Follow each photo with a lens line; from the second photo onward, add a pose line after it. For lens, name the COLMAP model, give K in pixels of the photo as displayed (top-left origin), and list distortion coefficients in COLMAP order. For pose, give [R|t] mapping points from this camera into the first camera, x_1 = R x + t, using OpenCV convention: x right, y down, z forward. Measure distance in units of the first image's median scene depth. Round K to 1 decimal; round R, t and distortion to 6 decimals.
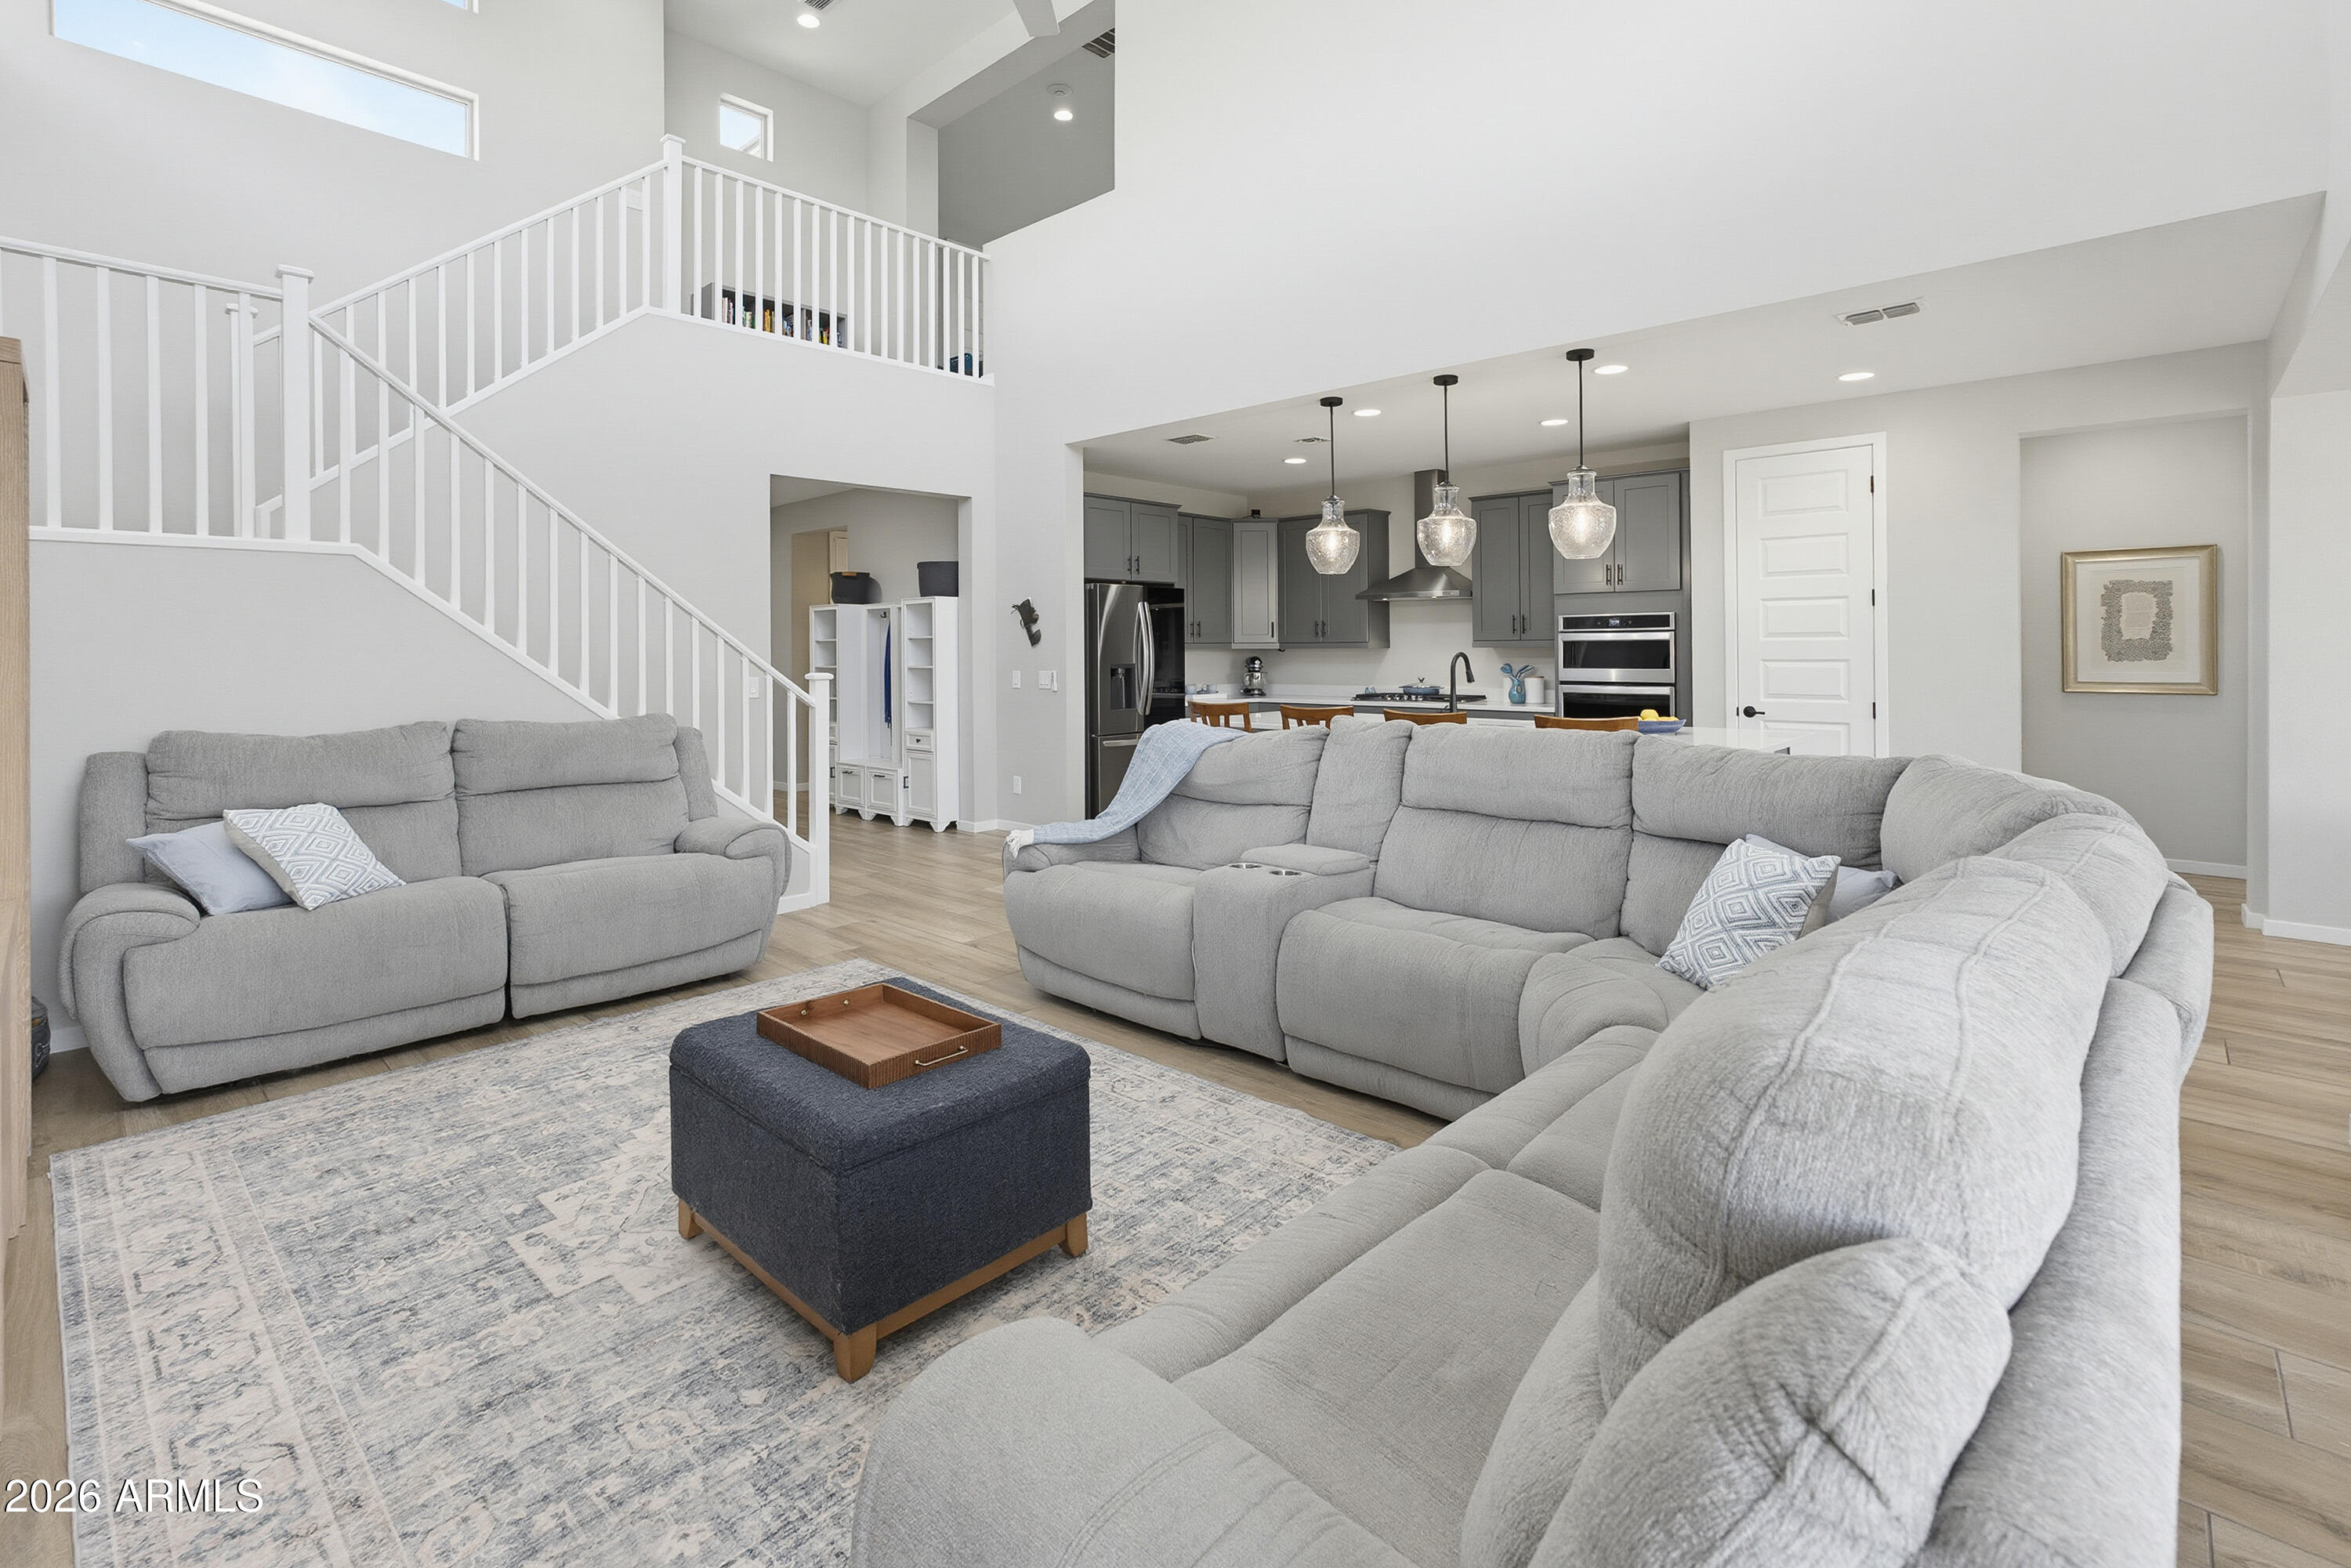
lens RADIAL K [[1060.0, 0, 1194.5], [0, 1060.0, 680.7], [0, 0, 1]] dist [-0.029542, 0.013034]
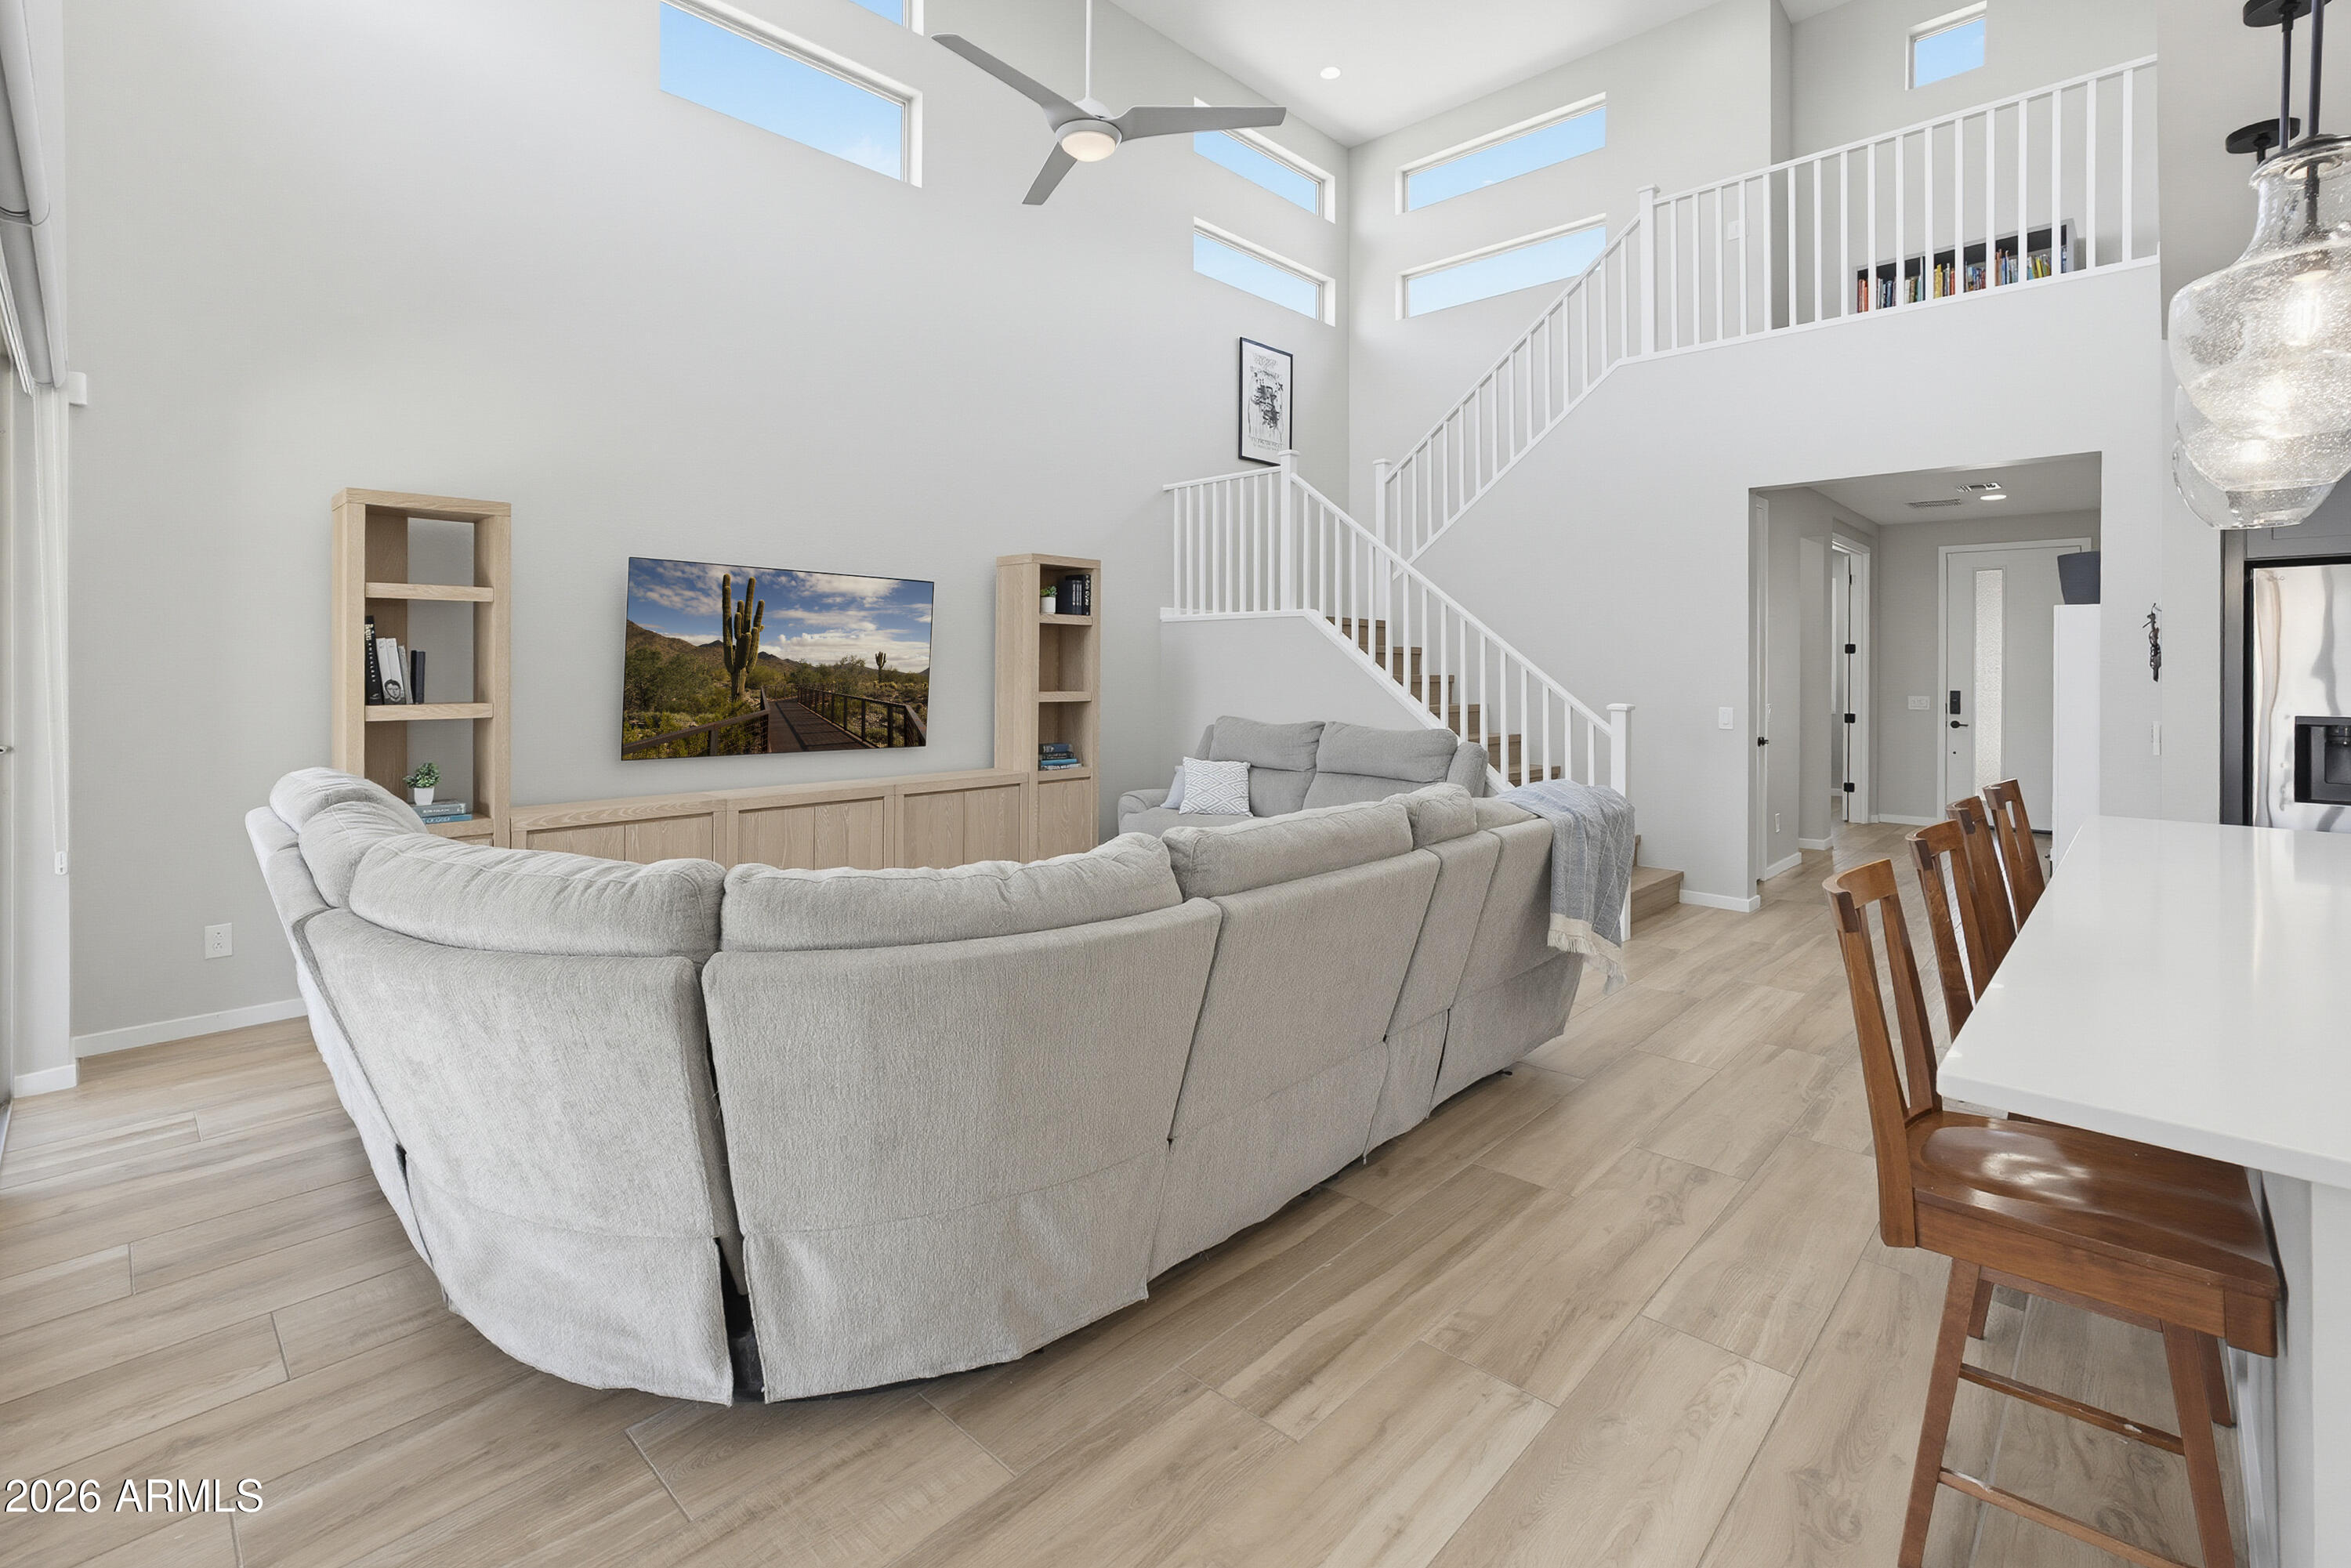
lens RADIAL K [[1060.0, 0, 1167.7], [0, 1060.0, 685.3], [0, 0, 1]] dist [-0.029542, 0.013034]
pose [[-0.021709, 0.019580, -0.999573, 0.528195], [-0.038215, 0.999061, 0.020400, -0.023498], [0.999034, 0.038641, -0.020941, 0.522532]]
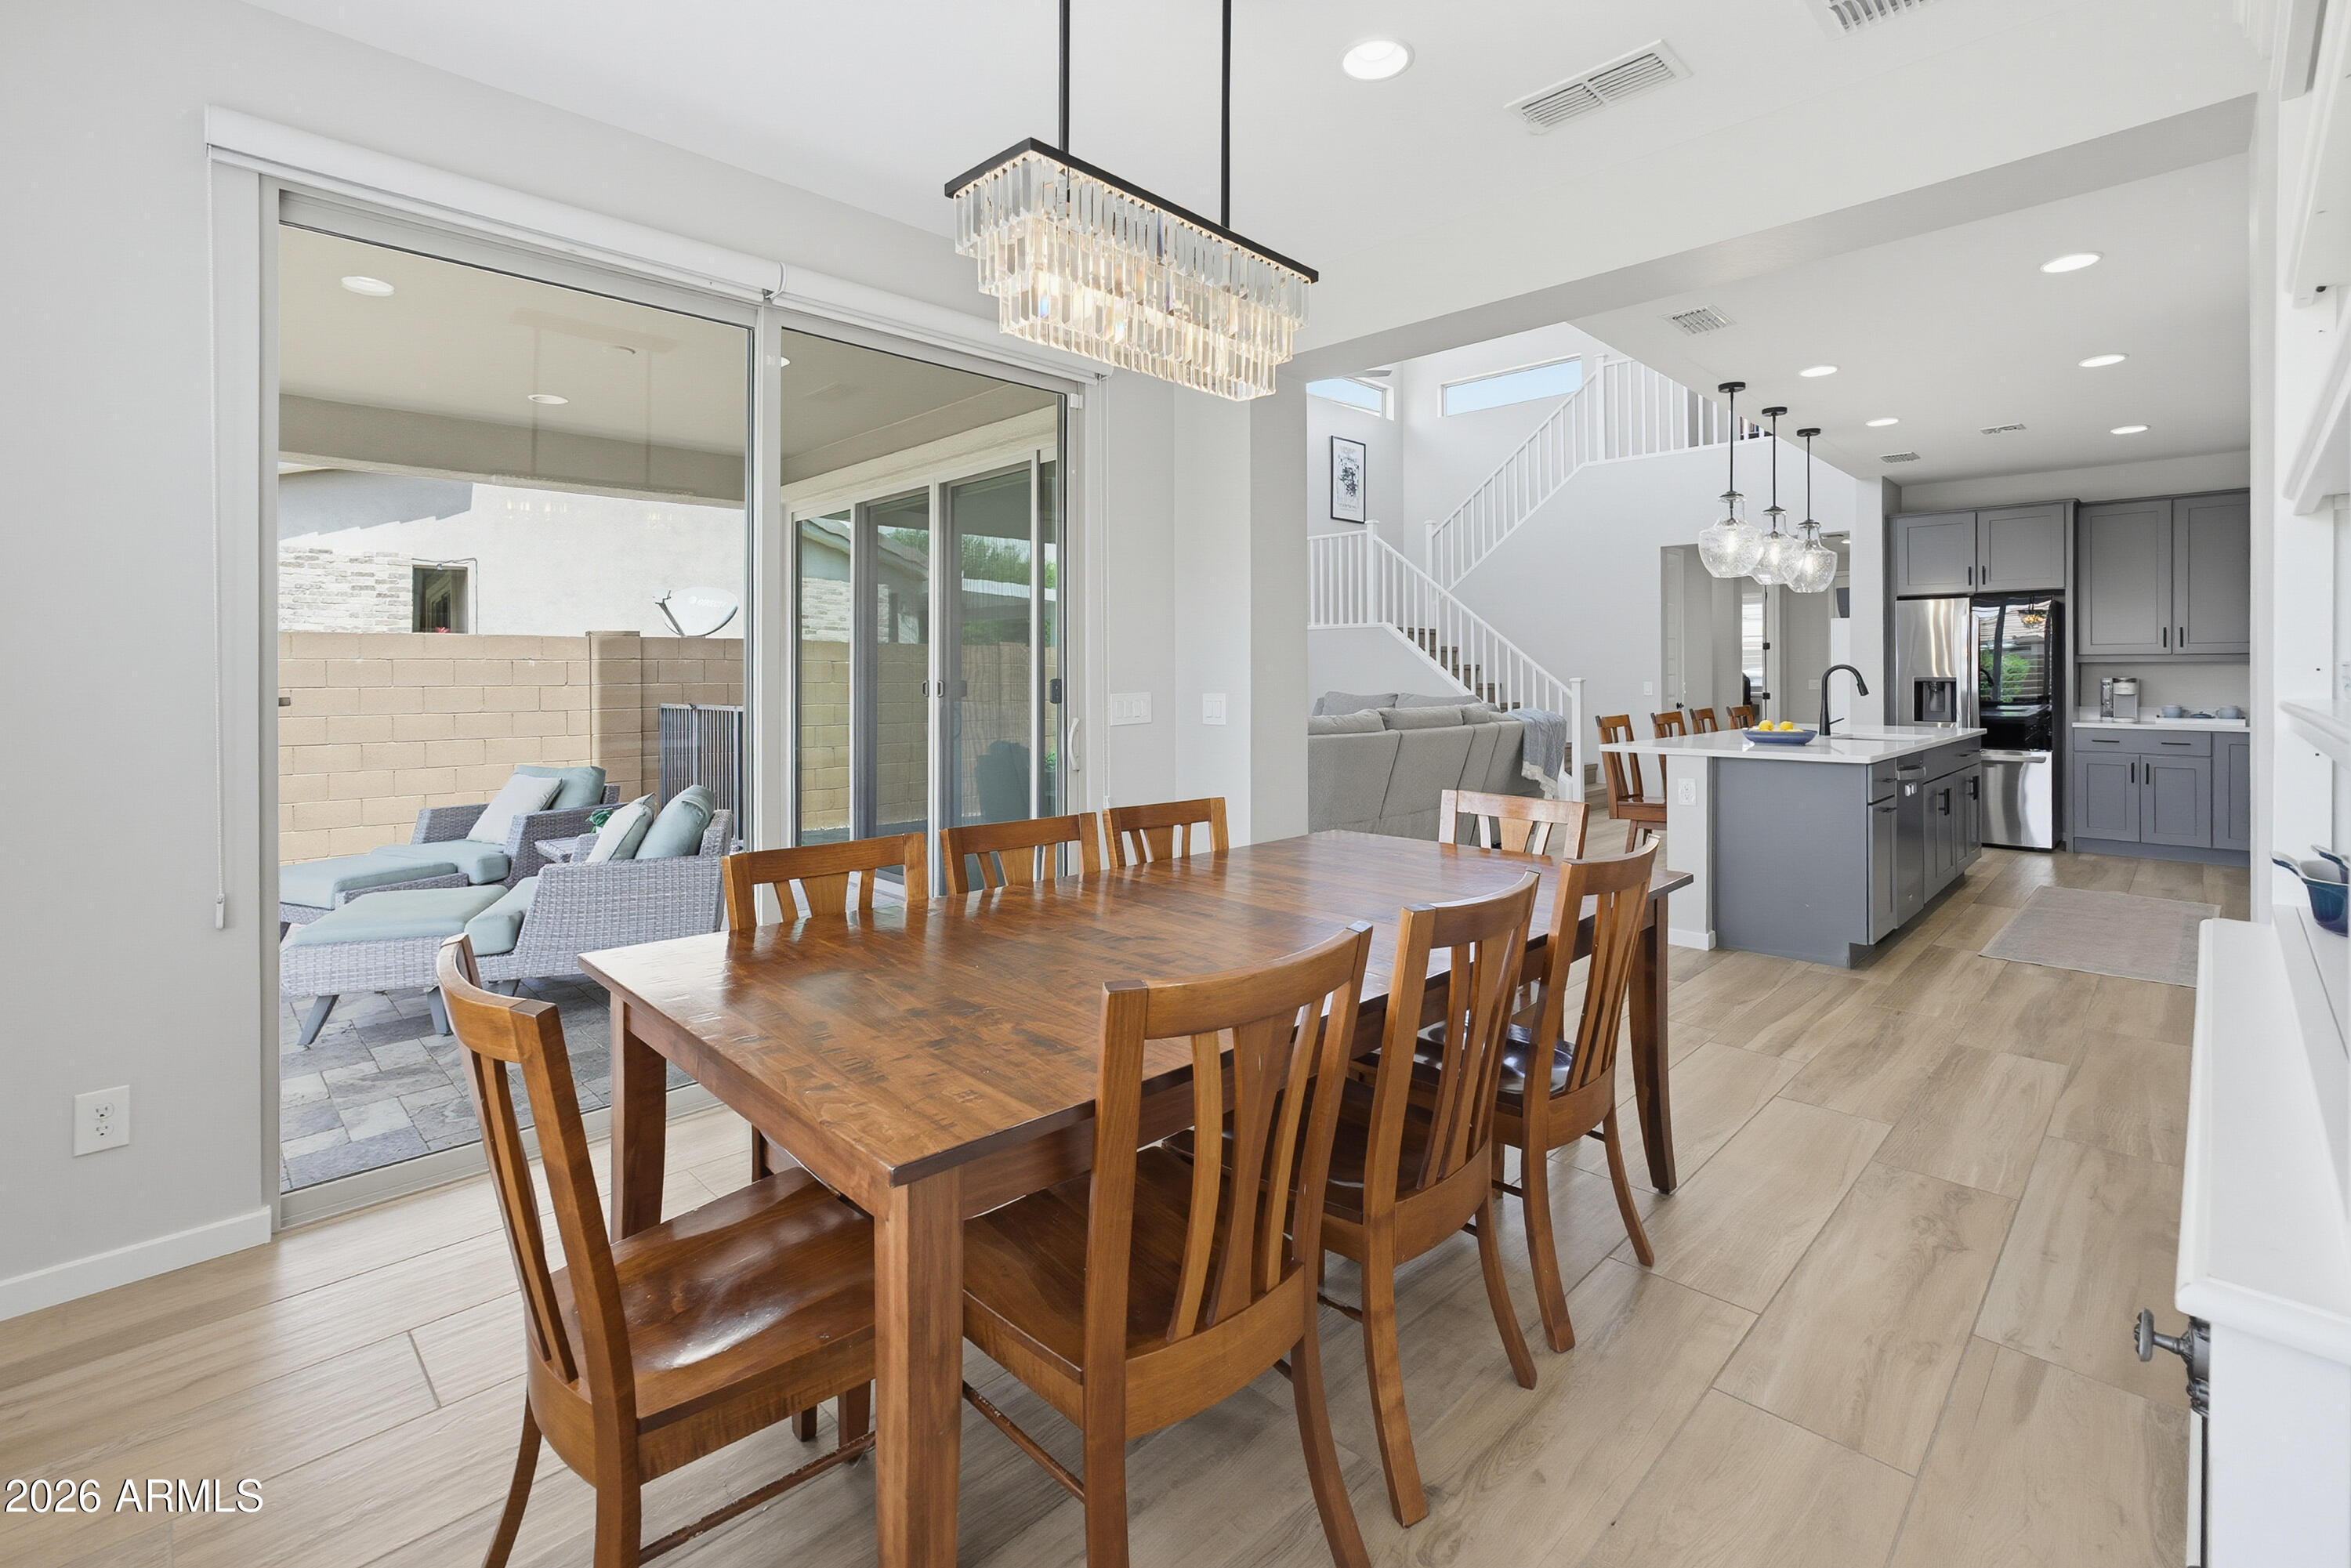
lens RADIAL K [[1060.0, 0, 1162.3], [0, 1060.0, 688.5], [0, 0, 1]] dist [-0.029542, 0.013034]
pose [[-0.049792, 0.019097, -0.998577, 1.127221], [-0.030958, 0.999307, 0.020655, -0.003667], [0.998280, 0.031943, -0.049166, 0.376751]]
